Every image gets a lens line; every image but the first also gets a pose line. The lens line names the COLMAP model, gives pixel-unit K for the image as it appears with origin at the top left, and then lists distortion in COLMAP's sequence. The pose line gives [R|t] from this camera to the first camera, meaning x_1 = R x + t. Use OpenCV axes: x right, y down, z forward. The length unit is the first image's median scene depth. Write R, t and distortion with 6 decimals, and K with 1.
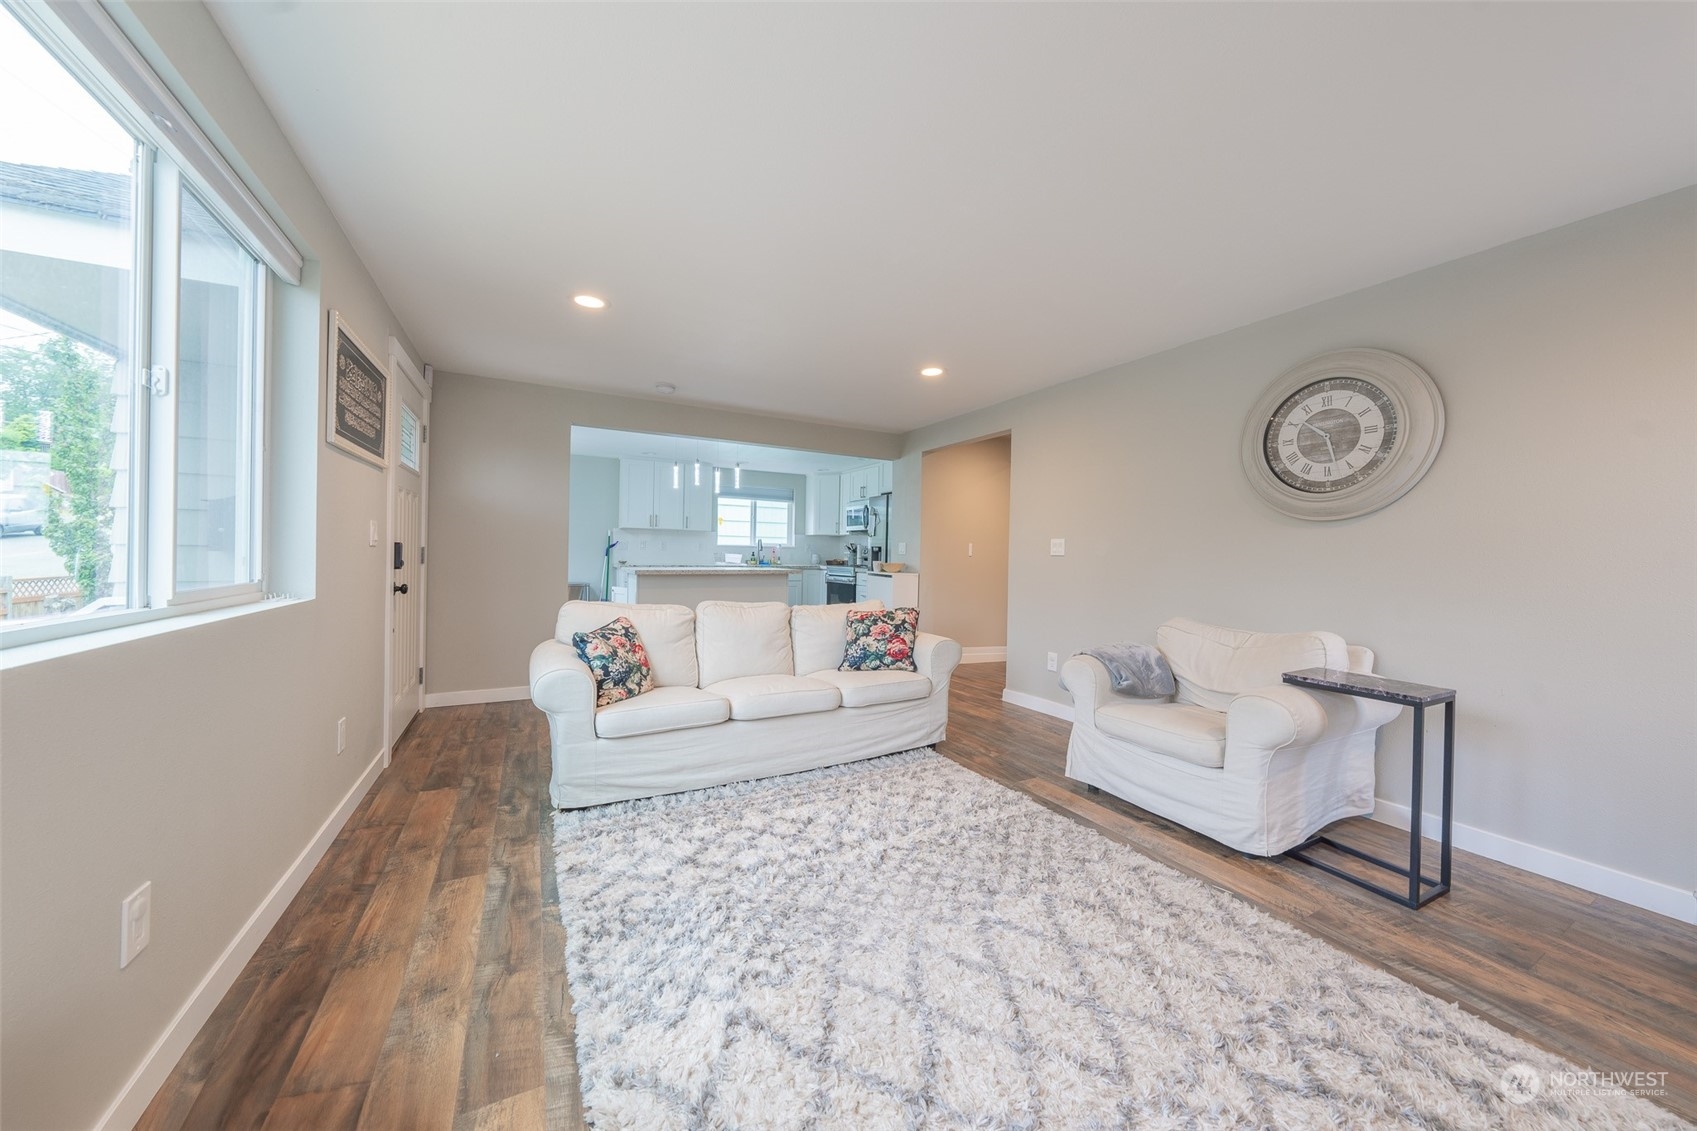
lens RADIAL K [[579.7, 0, 848.4], [0, 579.7, 560.1], [0, 0, 1]] dist [-0.008392, 0.001740]
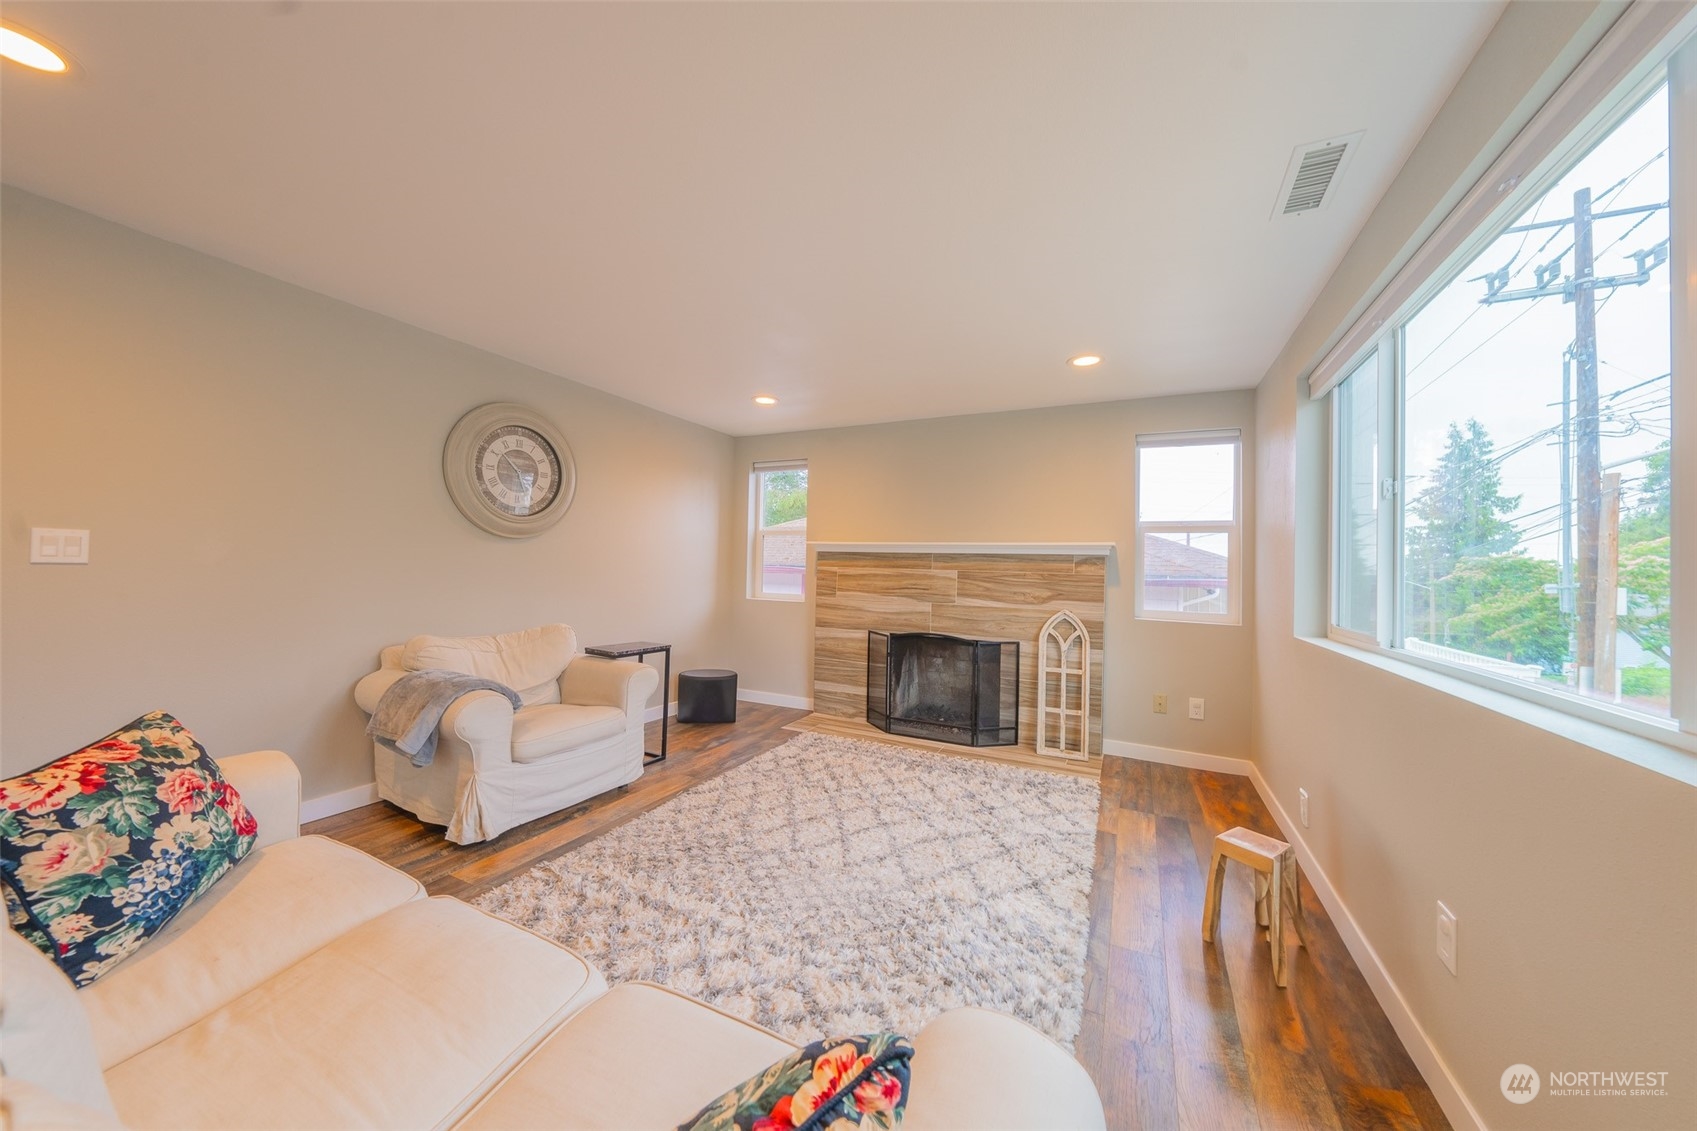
lens RADIAL K [[579.7, 0, 851.1], [0, 579.7, 559.9], [0, 0, 1]] dist [-0.008392, 0.001740]
pose [[-0.580558, -0.019670, 0.813981, -0.683779], [-0.026009, 0.999646, 0.005606, -0.051233], [-0.813804, -0.017916, -0.580864, 1.243497]]
